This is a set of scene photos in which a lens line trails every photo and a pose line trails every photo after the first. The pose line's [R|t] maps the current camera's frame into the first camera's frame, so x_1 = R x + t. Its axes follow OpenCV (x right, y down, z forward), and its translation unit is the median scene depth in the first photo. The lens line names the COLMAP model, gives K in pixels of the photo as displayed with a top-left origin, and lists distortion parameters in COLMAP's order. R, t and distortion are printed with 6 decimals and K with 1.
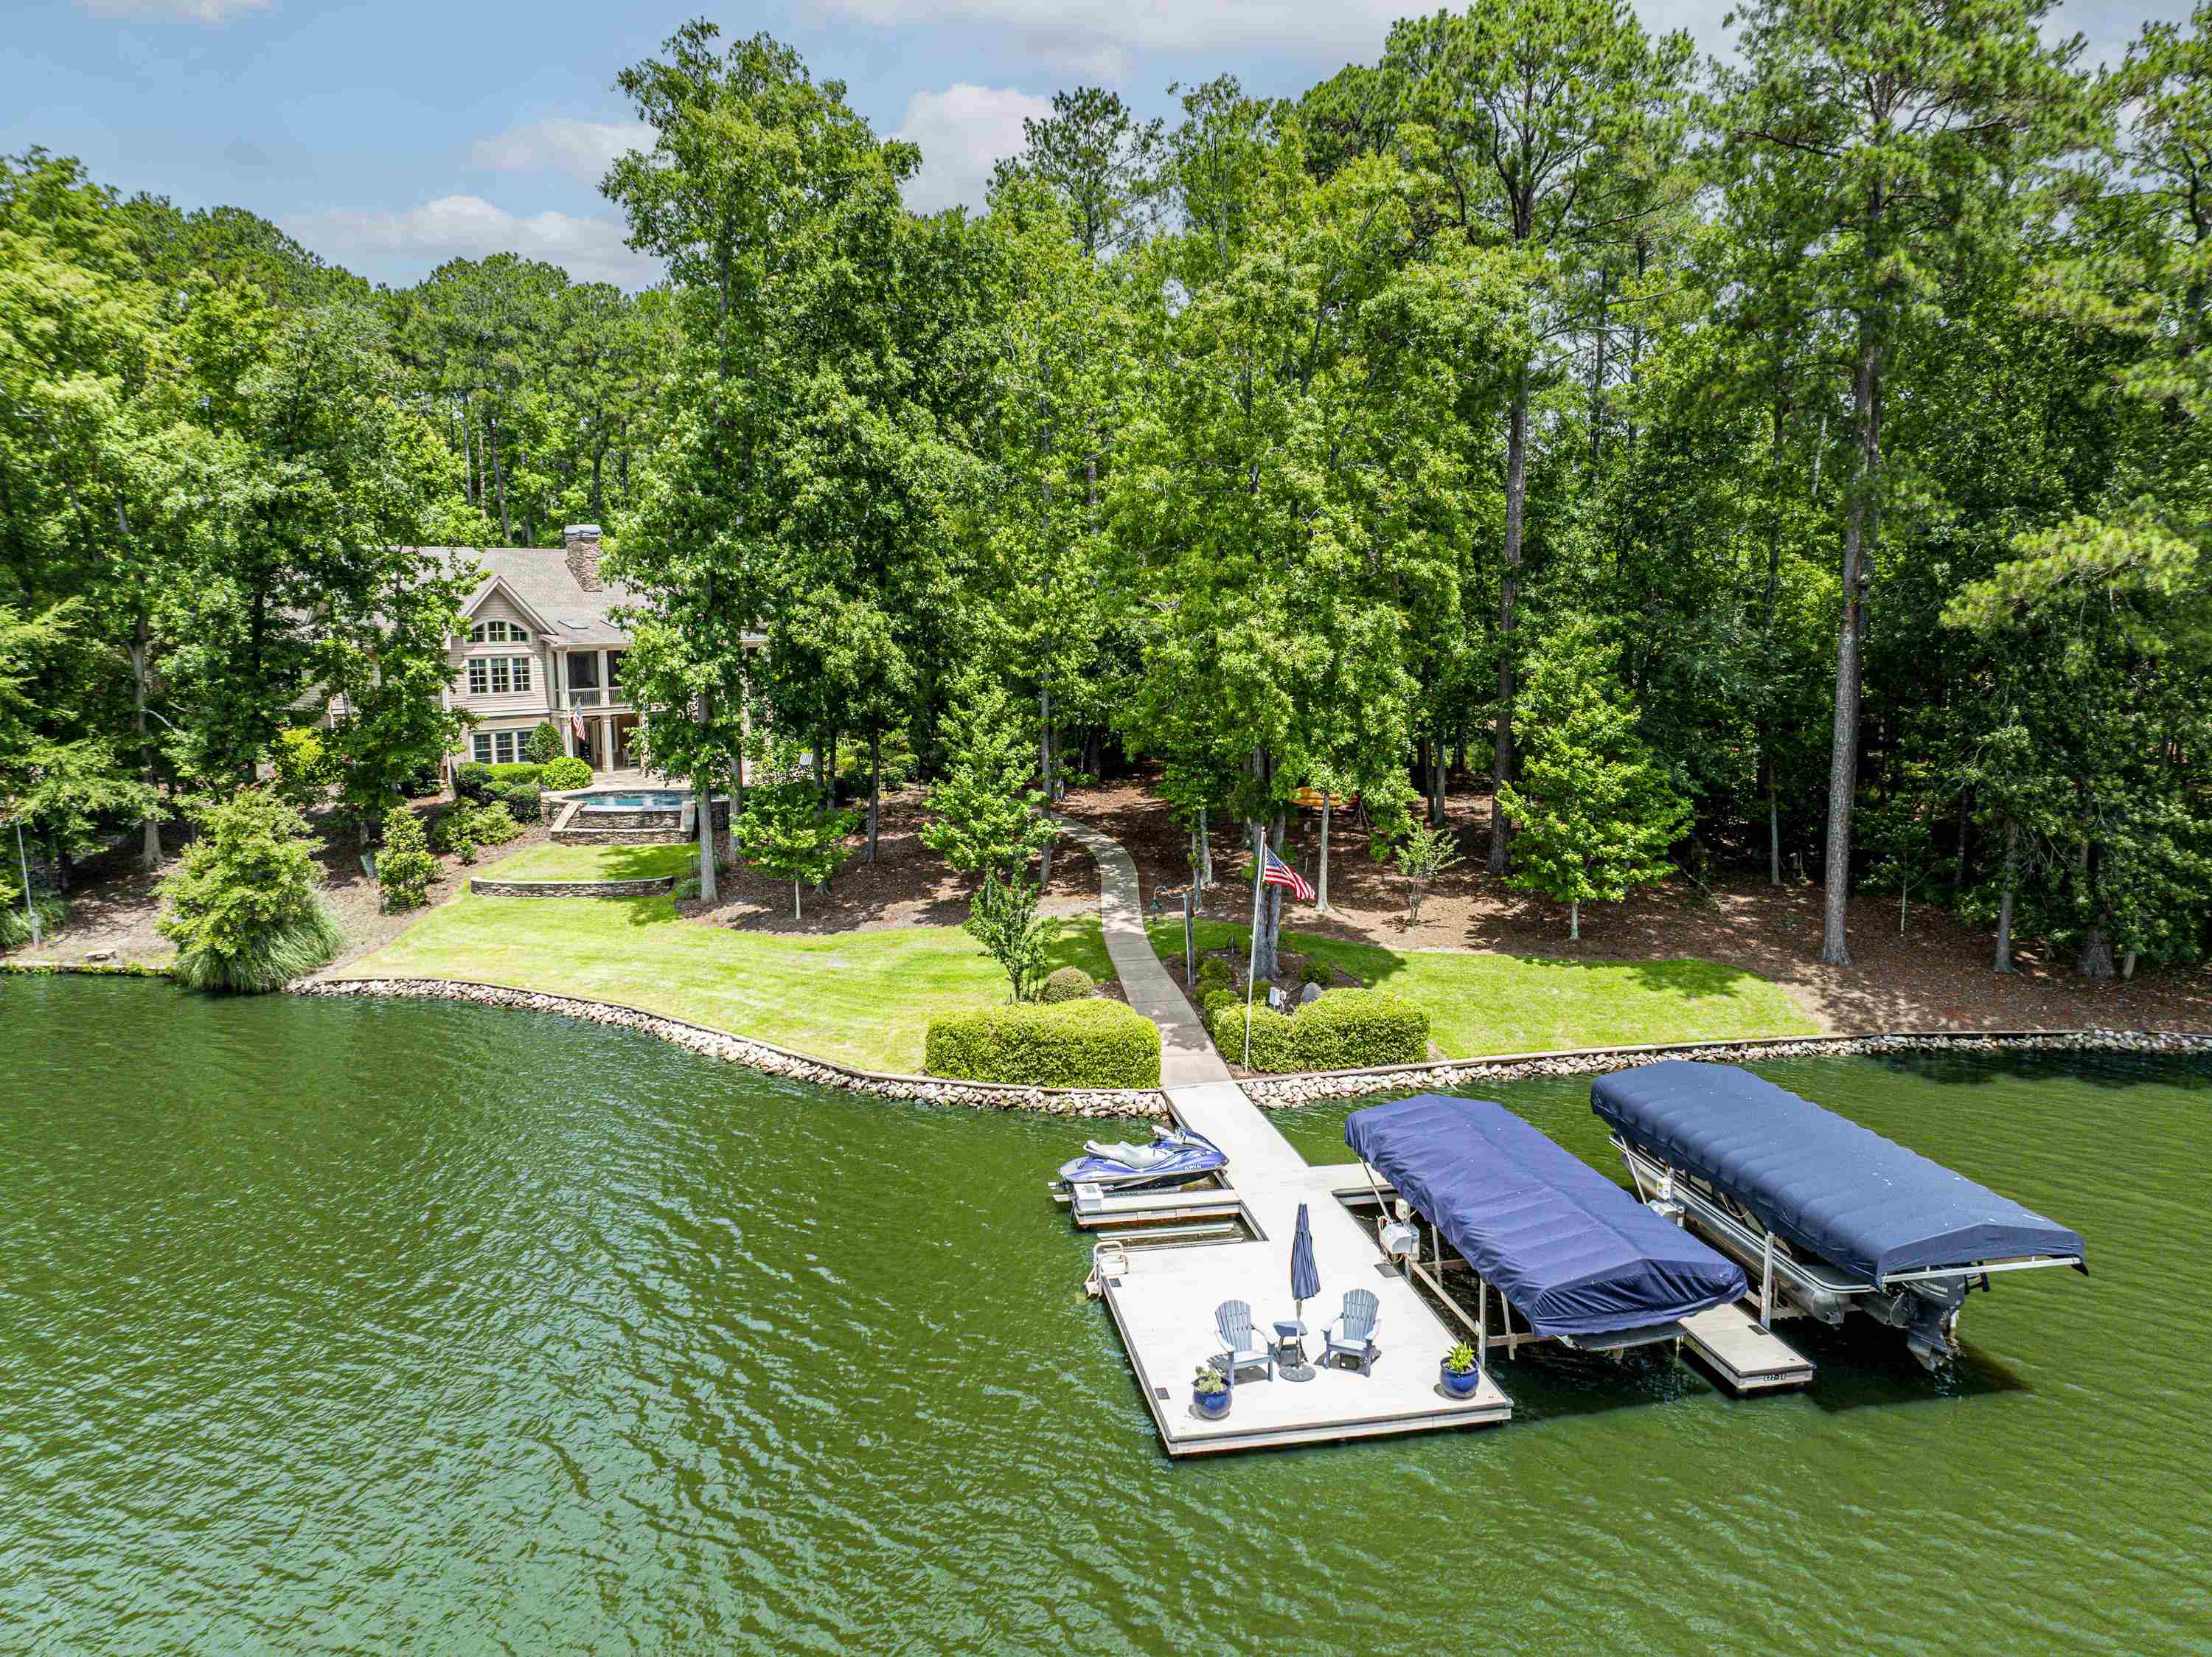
lens RADIAL K [[1578.2, 0, 1105.7], [0, 1578.2, 833.4], [0, 0, 1]] dist [-0.059511, 0.043499]
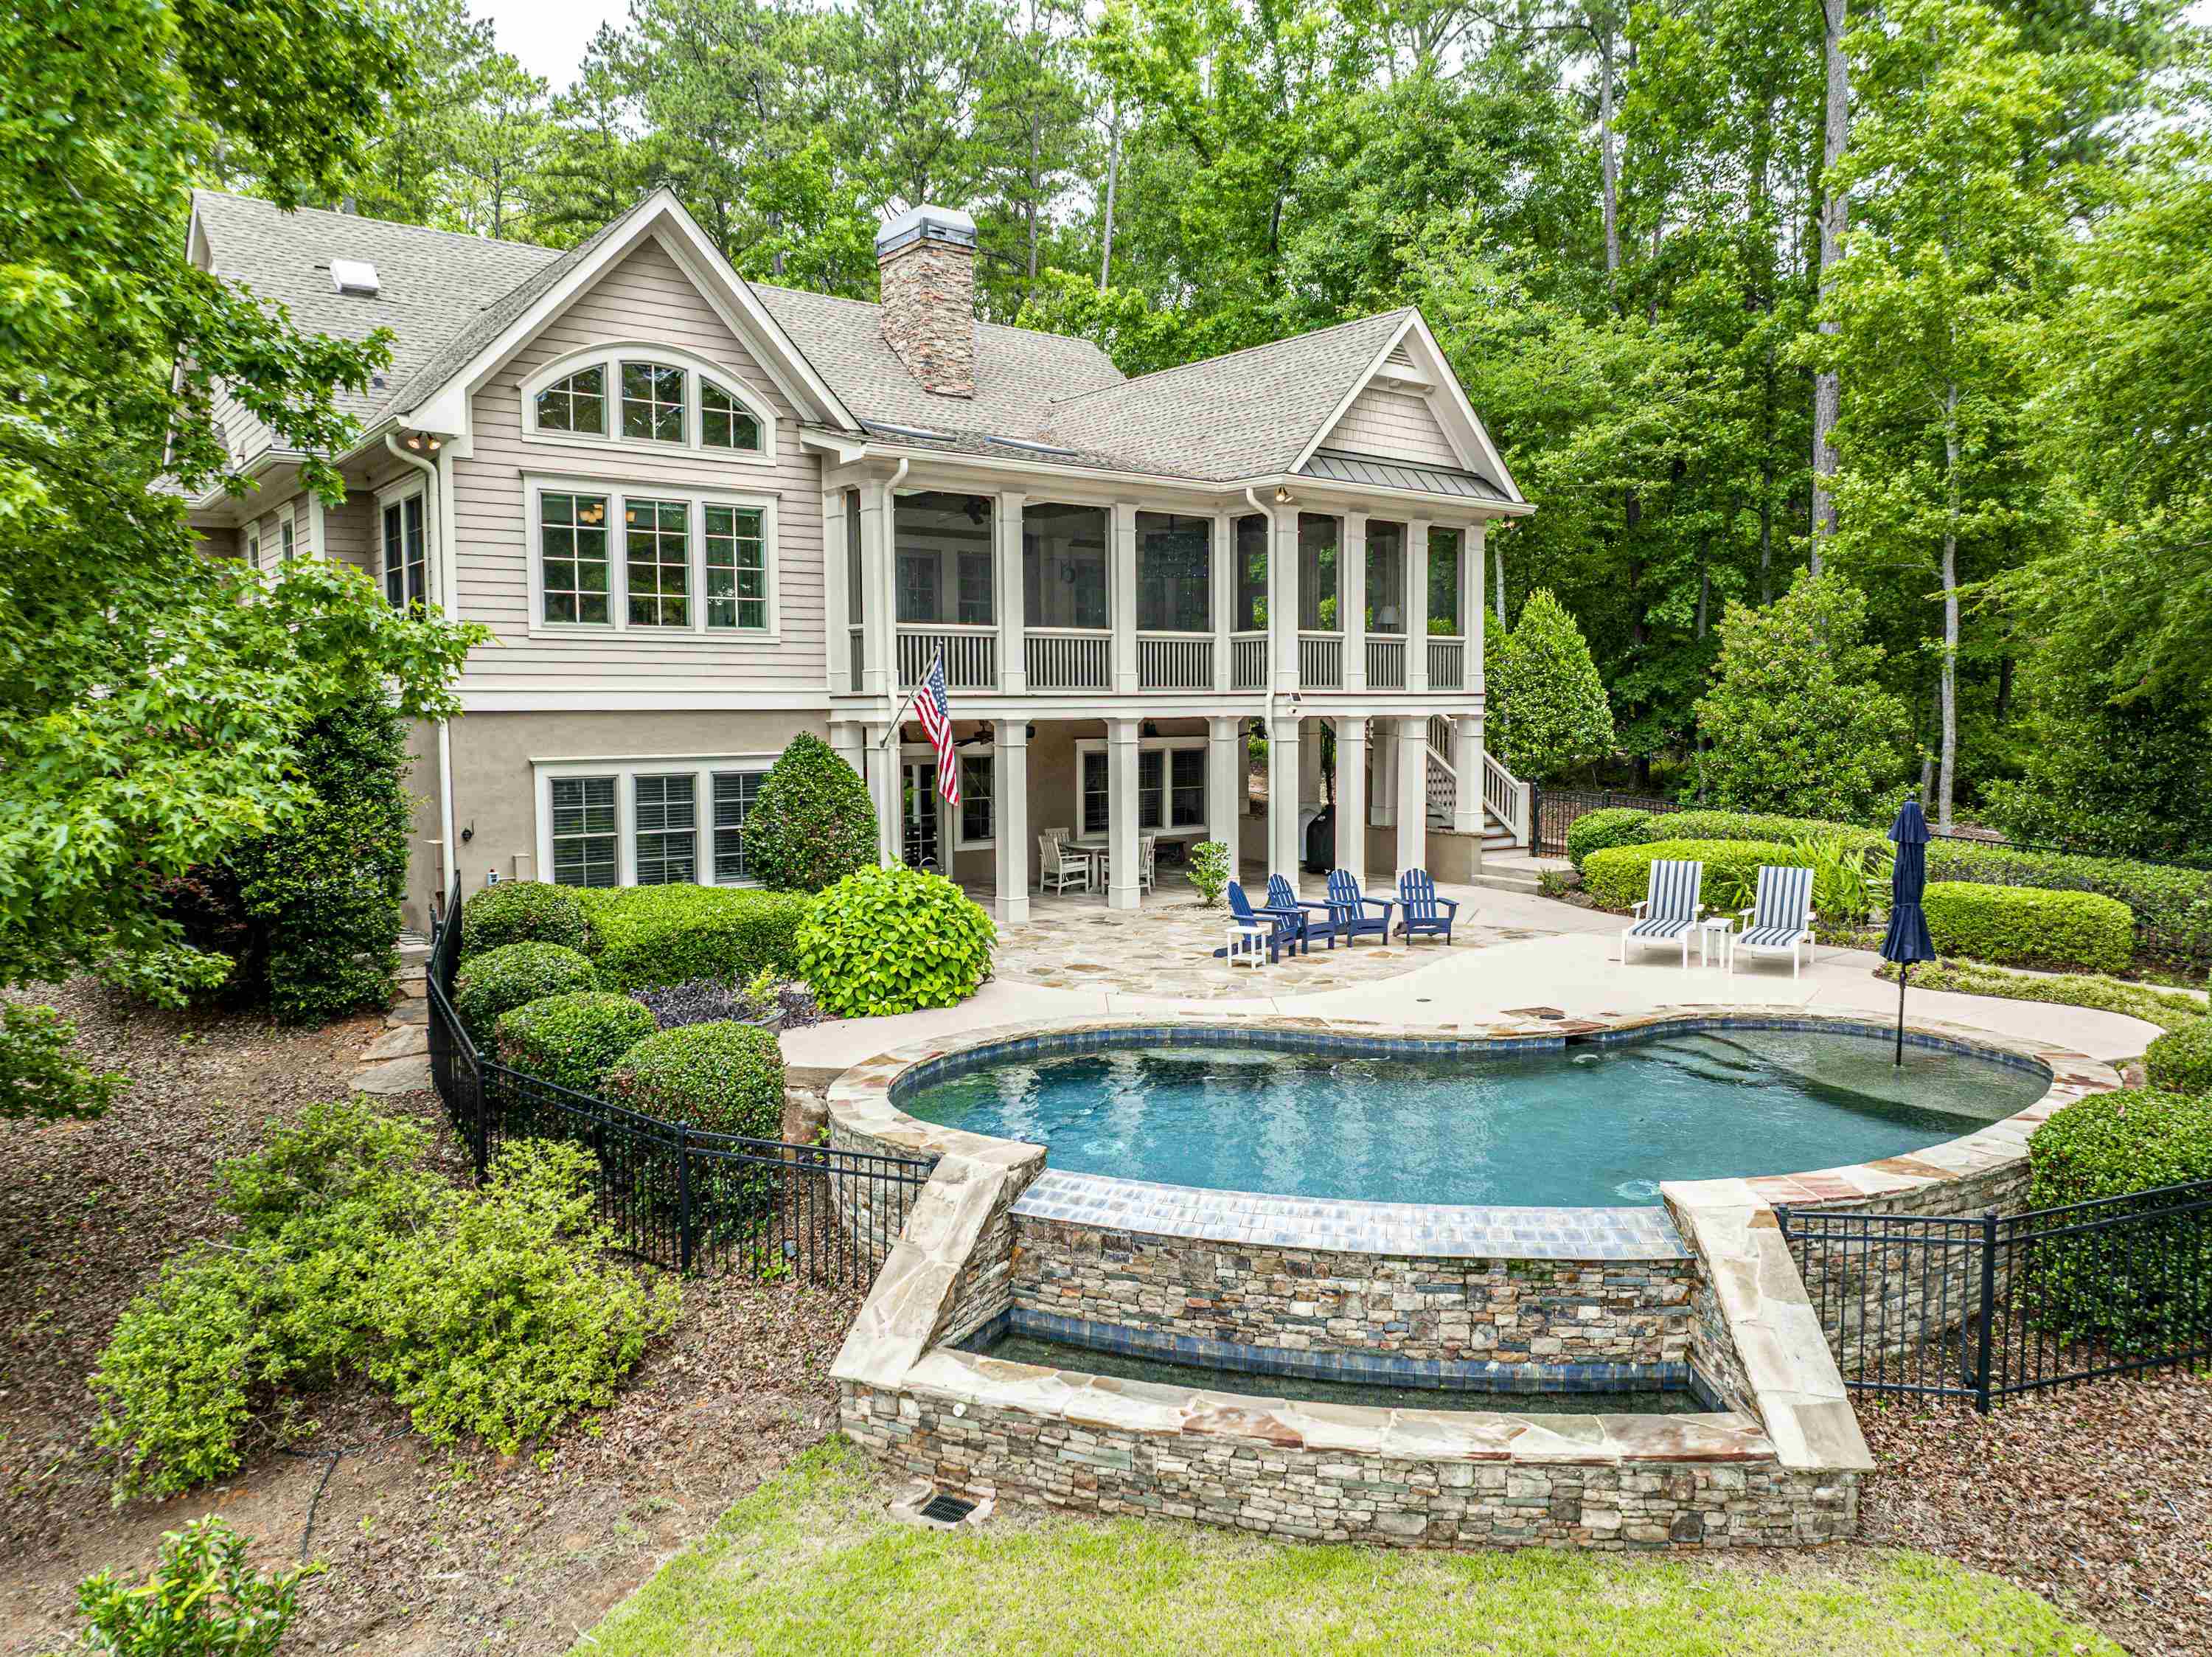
lens RADIAL K [[1588.3, 0, 1106.0], [0, 1588.3, 828.5], [0, 0, 1]] dist [-0.033901, 0.004666]
pose [[0.988849, 0.016123, -0.148049, -0.268303], [-0.024373, 0.998239, -0.054085, -0.041558], [0.146916, 0.057090, 0.987500, 0.742279]]
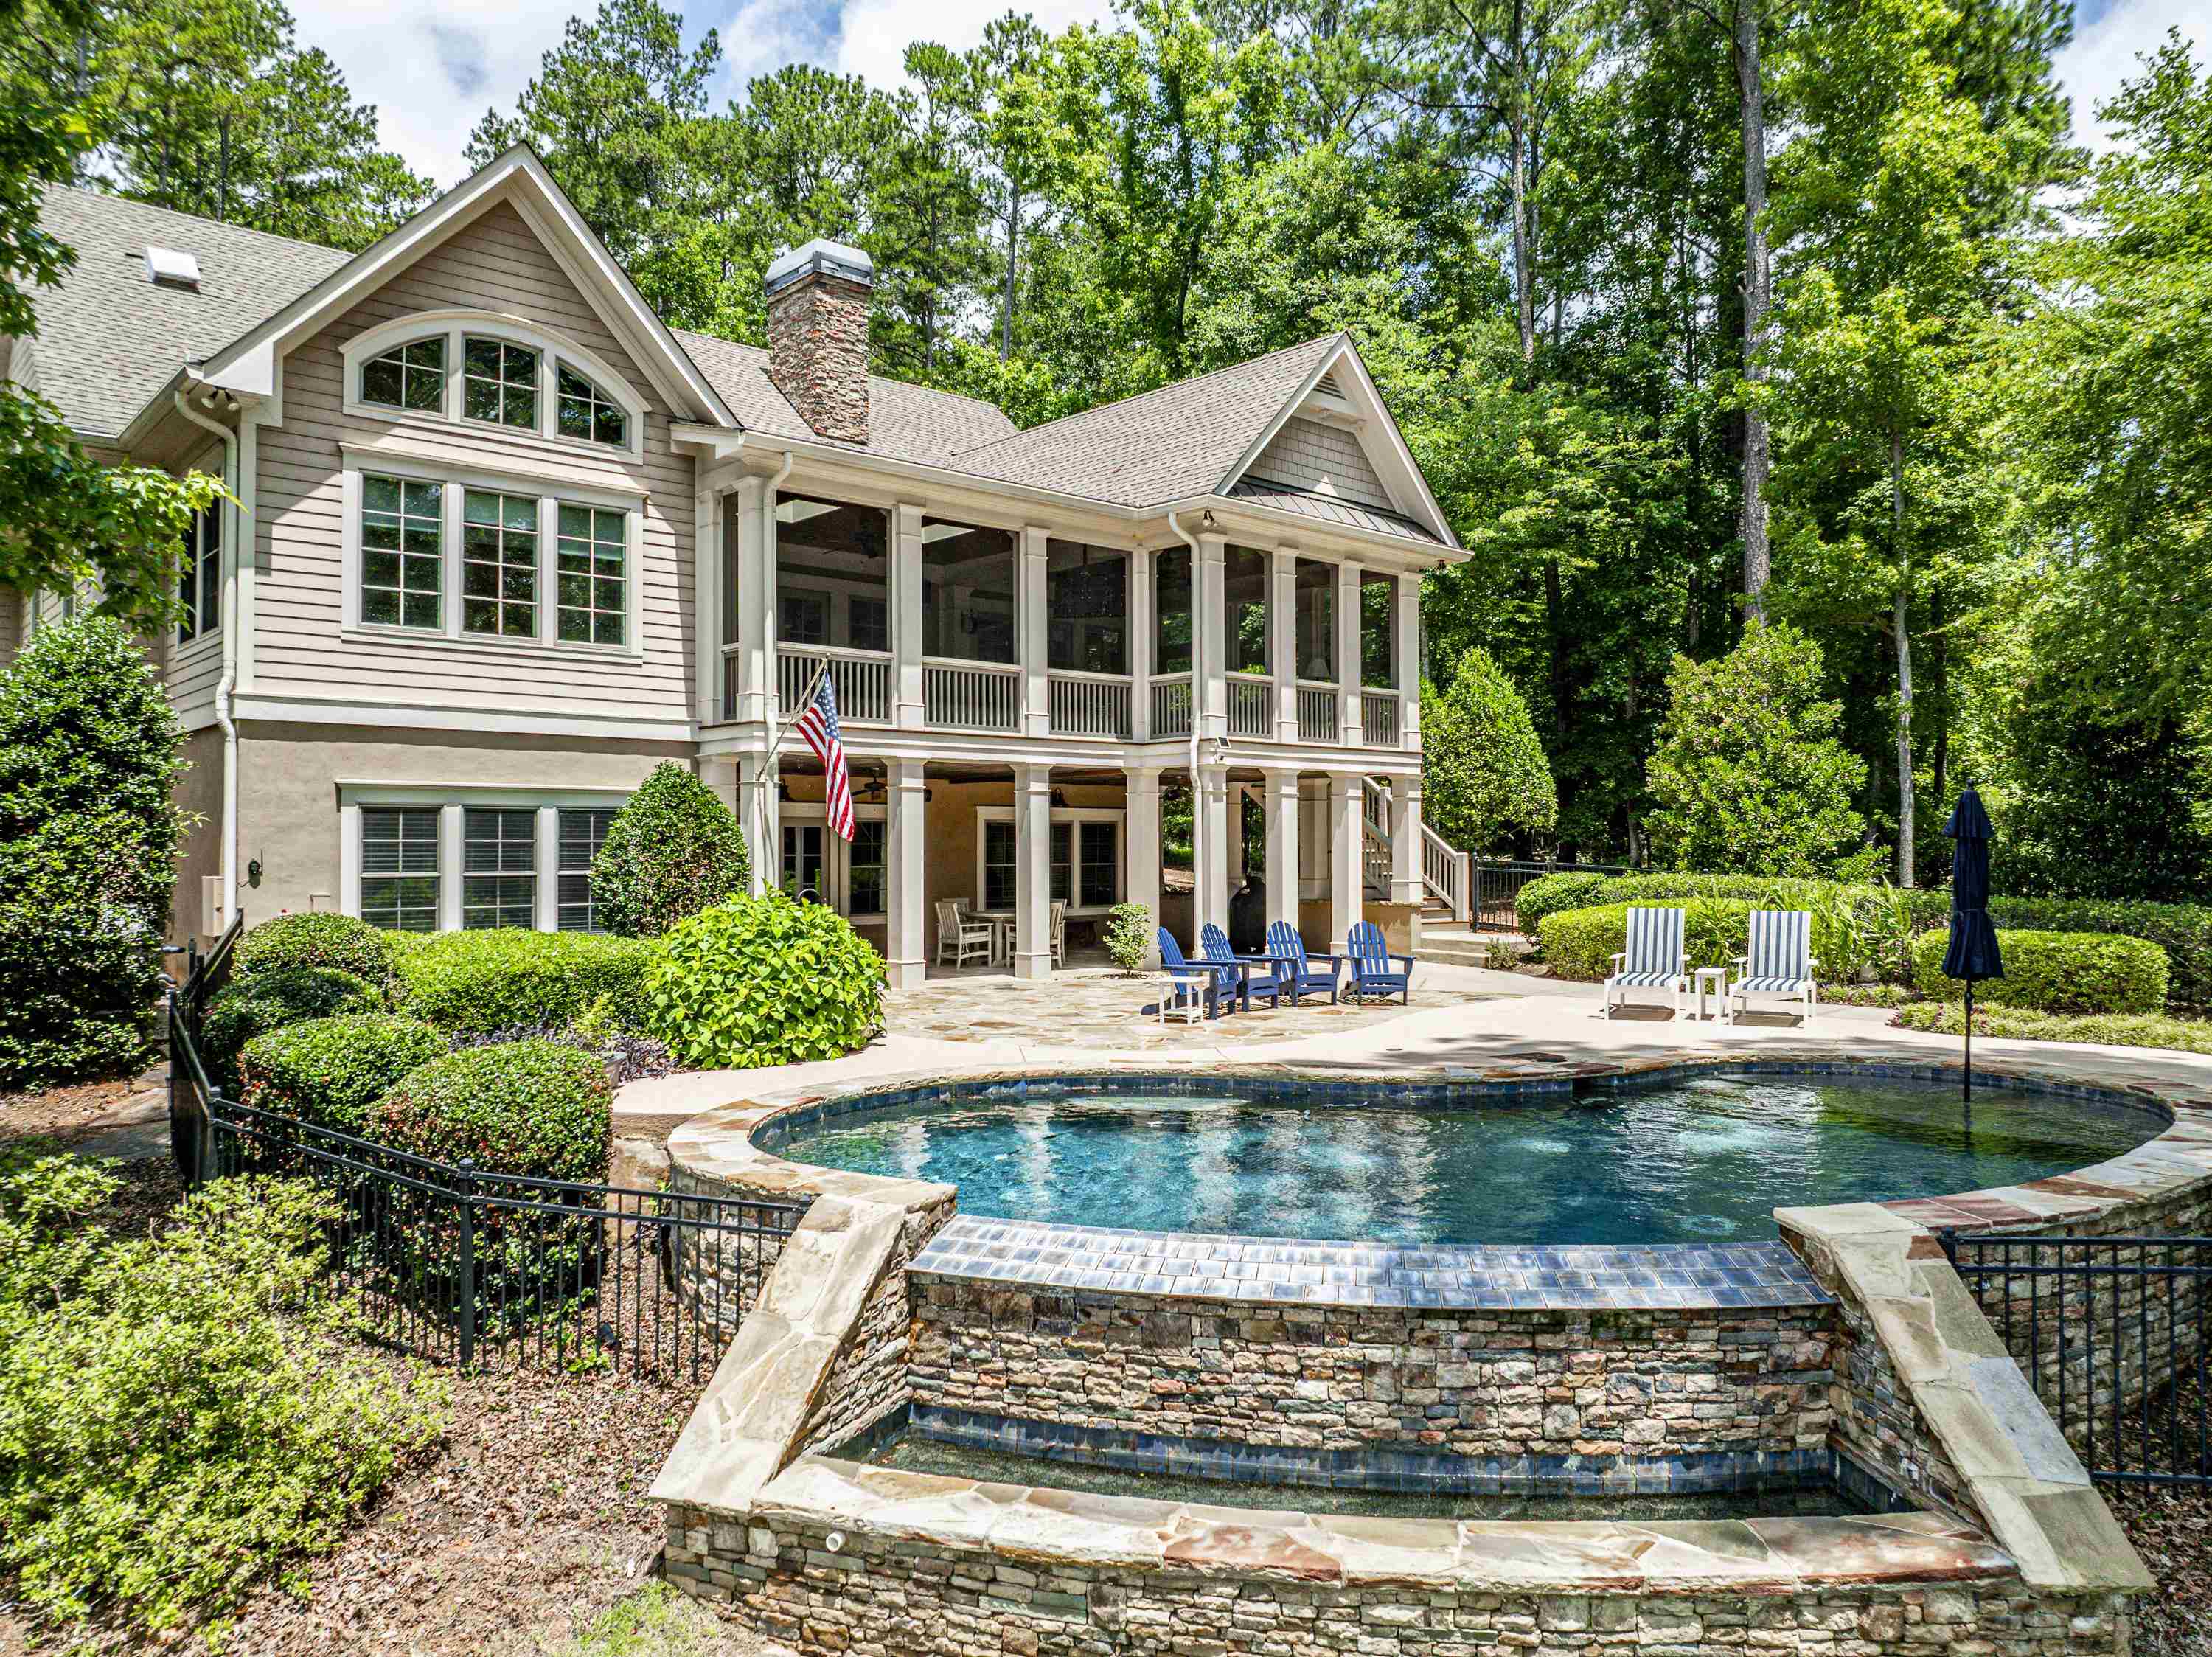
lens RADIAL K [[1578.2, 0, 1105.7], [0, 1578.2, 833.4], [0, 0, 1]] dist [-0.059511, 0.043499]
pose [[0.996837, 0.006076, -0.079241, -0.276895], [-0.017786, 0.988839, -0.147923, -0.027011], [0.077457, 0.148865, 0.985819, 0.780705]]
